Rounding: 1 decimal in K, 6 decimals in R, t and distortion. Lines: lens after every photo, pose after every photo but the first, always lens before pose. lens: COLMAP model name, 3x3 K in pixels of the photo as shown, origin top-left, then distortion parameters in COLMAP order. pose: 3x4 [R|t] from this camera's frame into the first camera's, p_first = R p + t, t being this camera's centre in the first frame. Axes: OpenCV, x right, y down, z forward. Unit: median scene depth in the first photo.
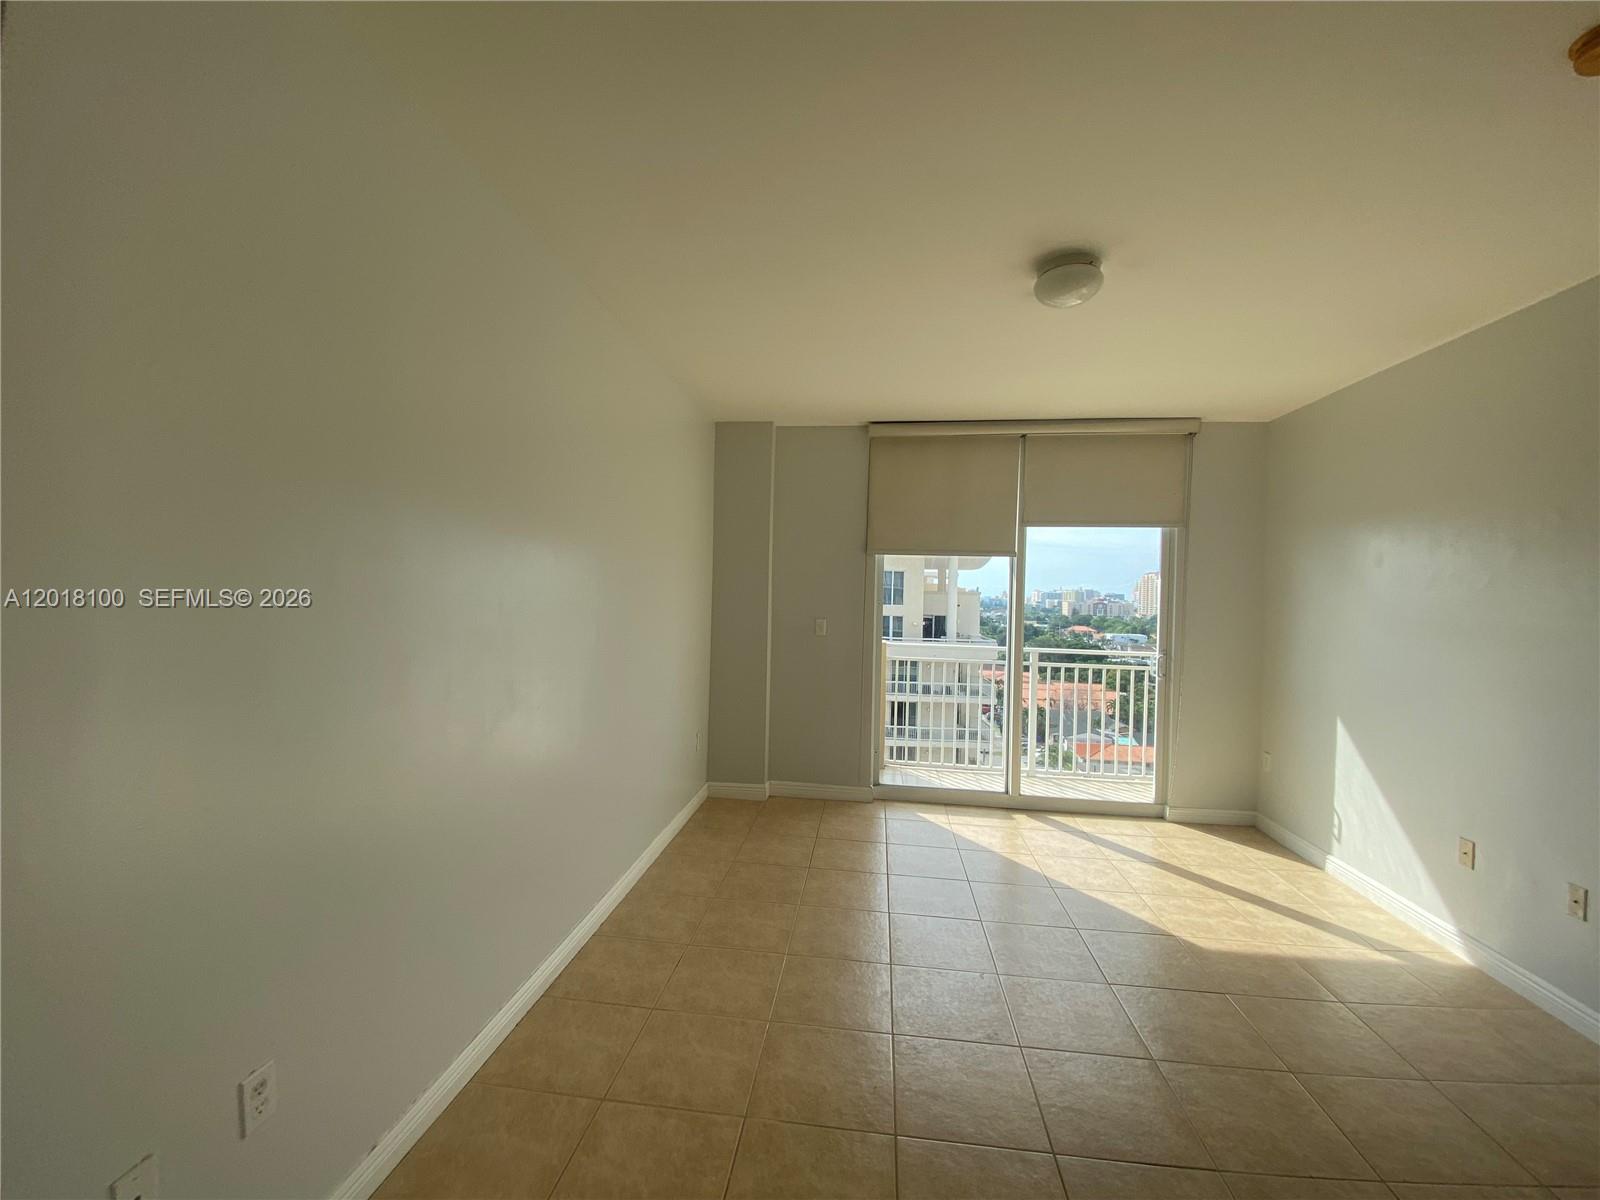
lens RADIAL K [[651.3, 0, 791.0], [0, 651.3, 595.9], [0, 0, 1]] dist [0.000510, -0.012390]
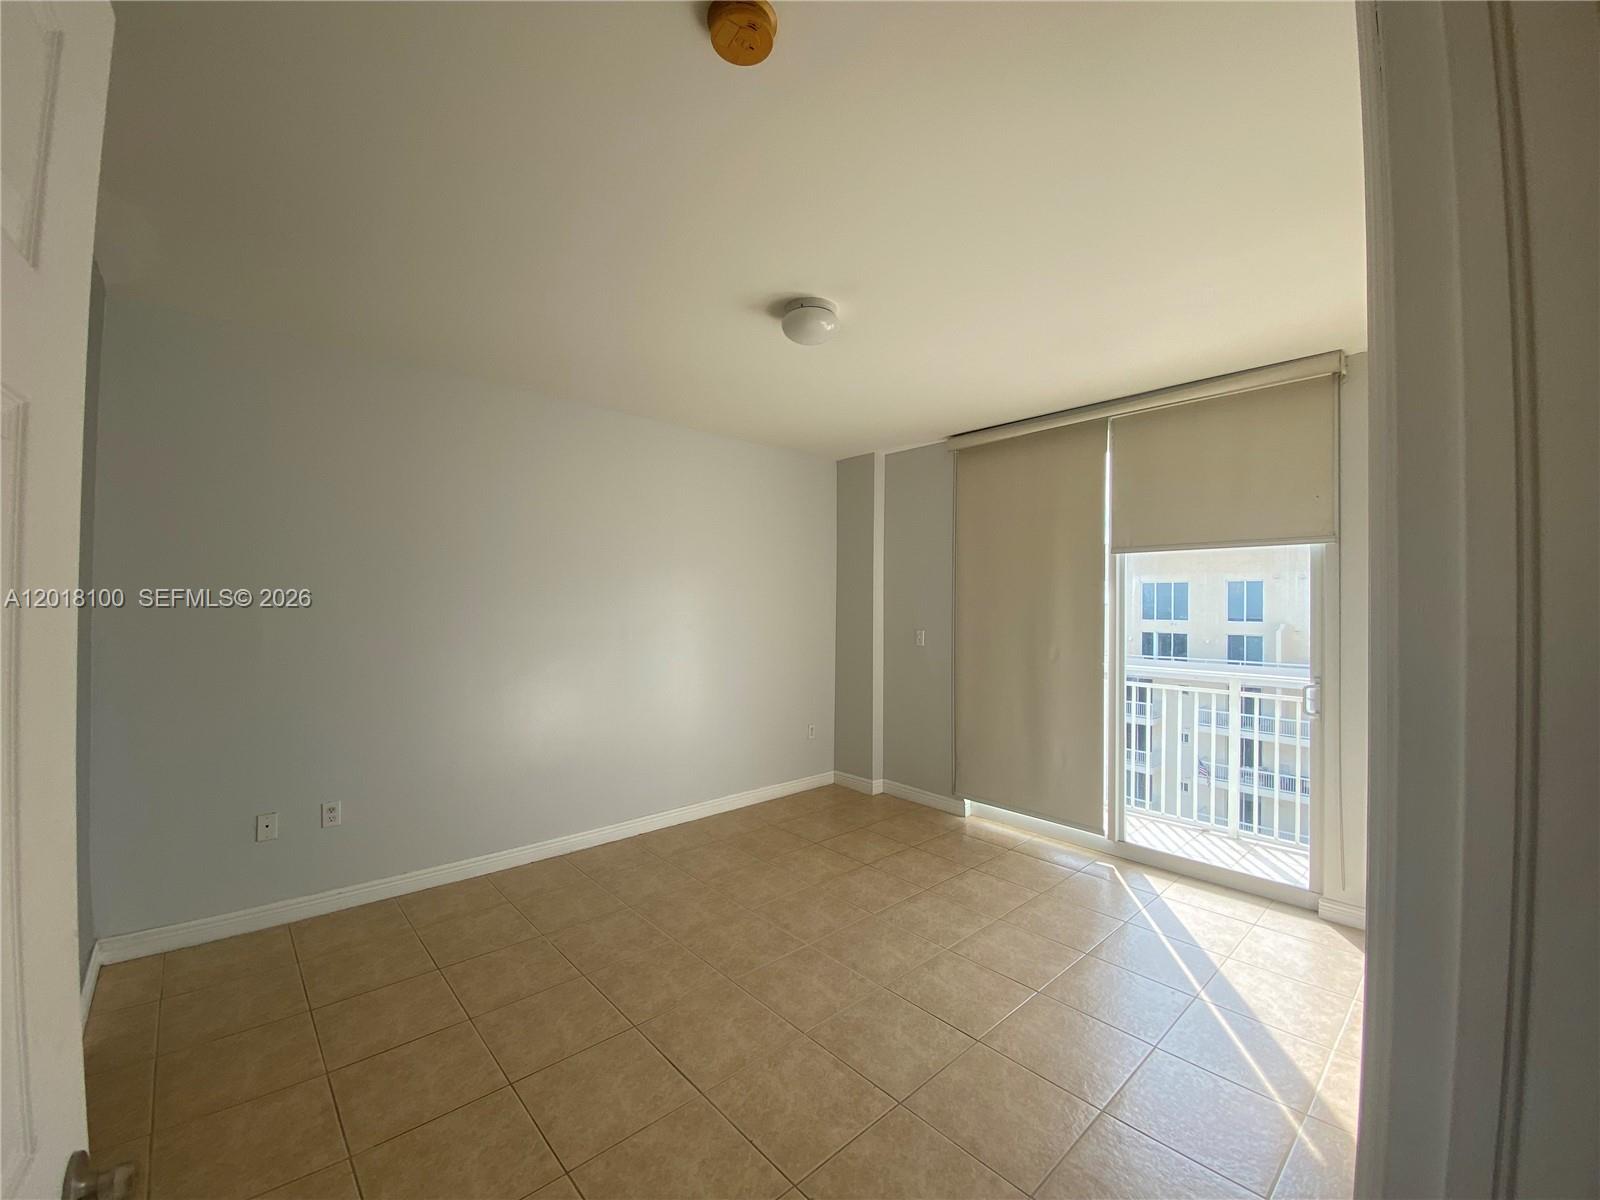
lens RADIAL K [[650.4, 0, 800.0], [0, 650.4, 600.0], [0, 0, 1]] dist [0.001323, 0.000139]
pose [[0.759595, -0.022594, -0.650004, 0.638798], [0.002284, 0.999483, -0.032073, 0.021528], [0.650392, 0.022878, 0.759254, 0.085182]]
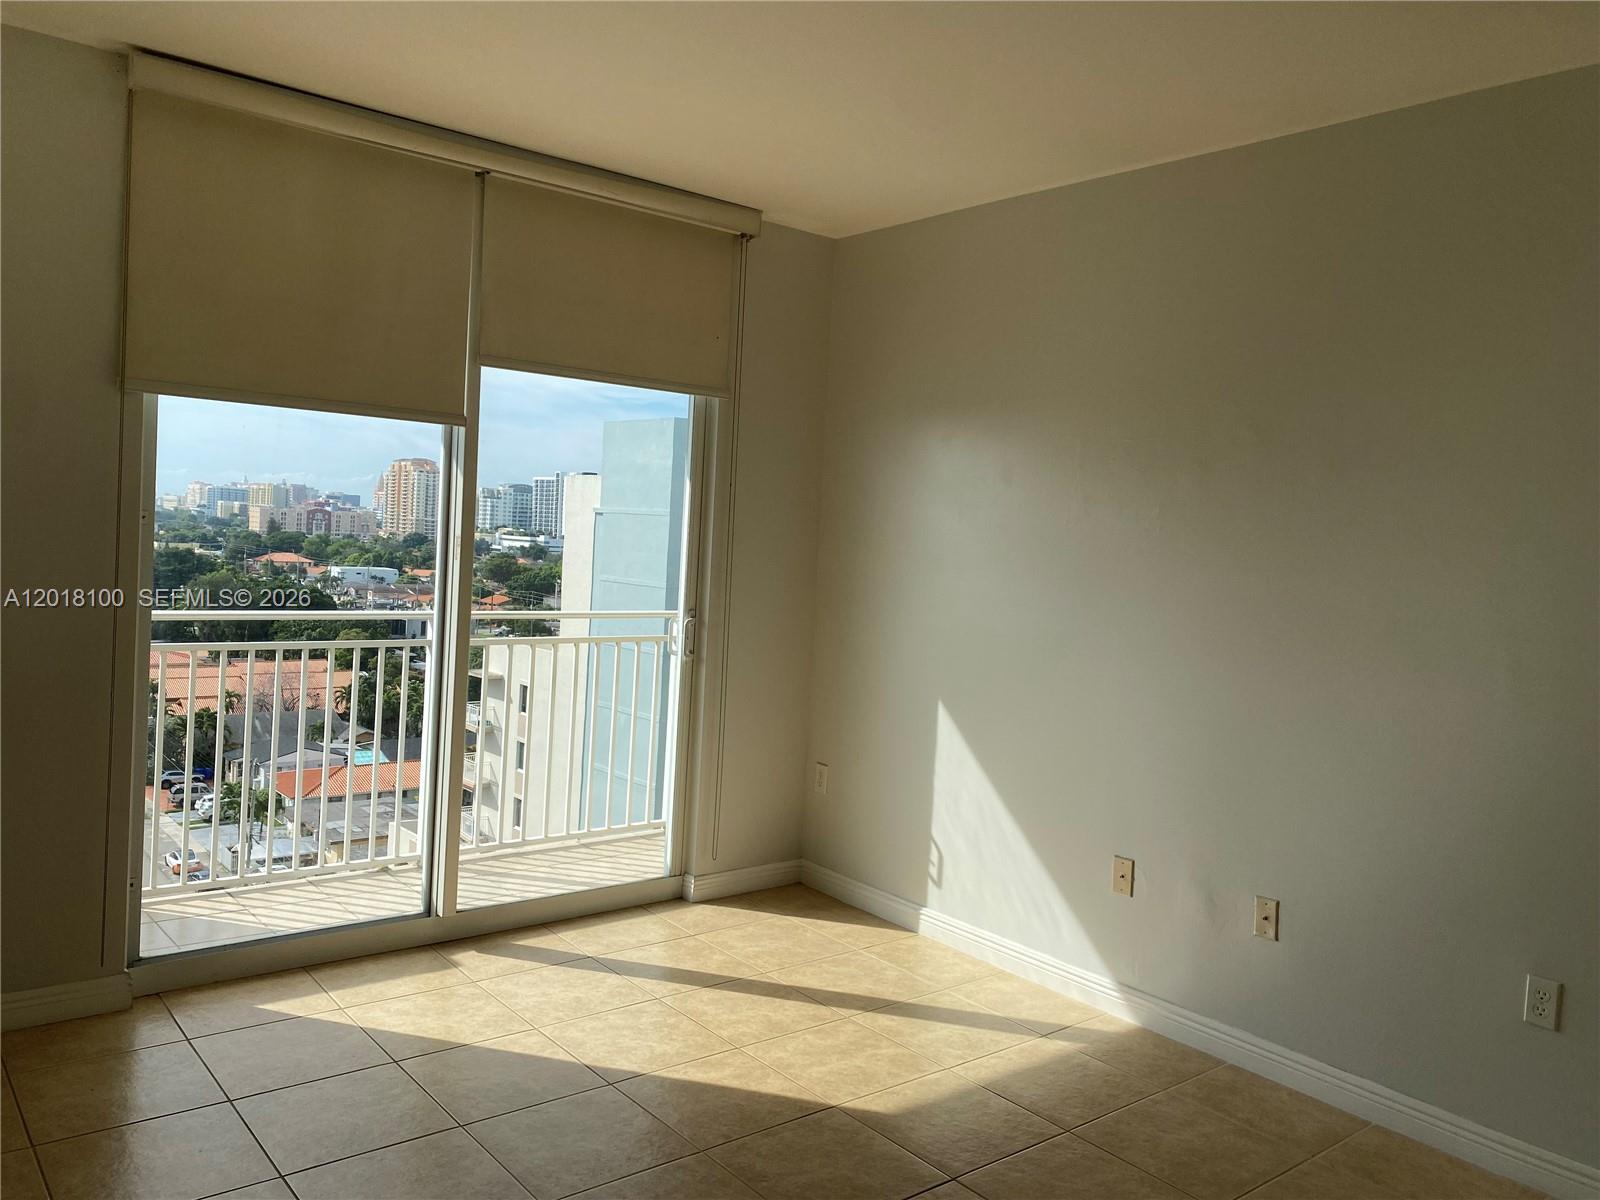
lens RADIAL K [[1230.2, 0, 798.6], [0, 1230.2, 574.3], [0, 0, 1]] dist [0.038151, -0.005645]
pose [[0.689789, -0.013602, 0.723883, -0.153407], [-0.032183, 0.998259, 0.049425, -0.003963], [-0.723295, -0.057389, 0.688151, 0.194102]]
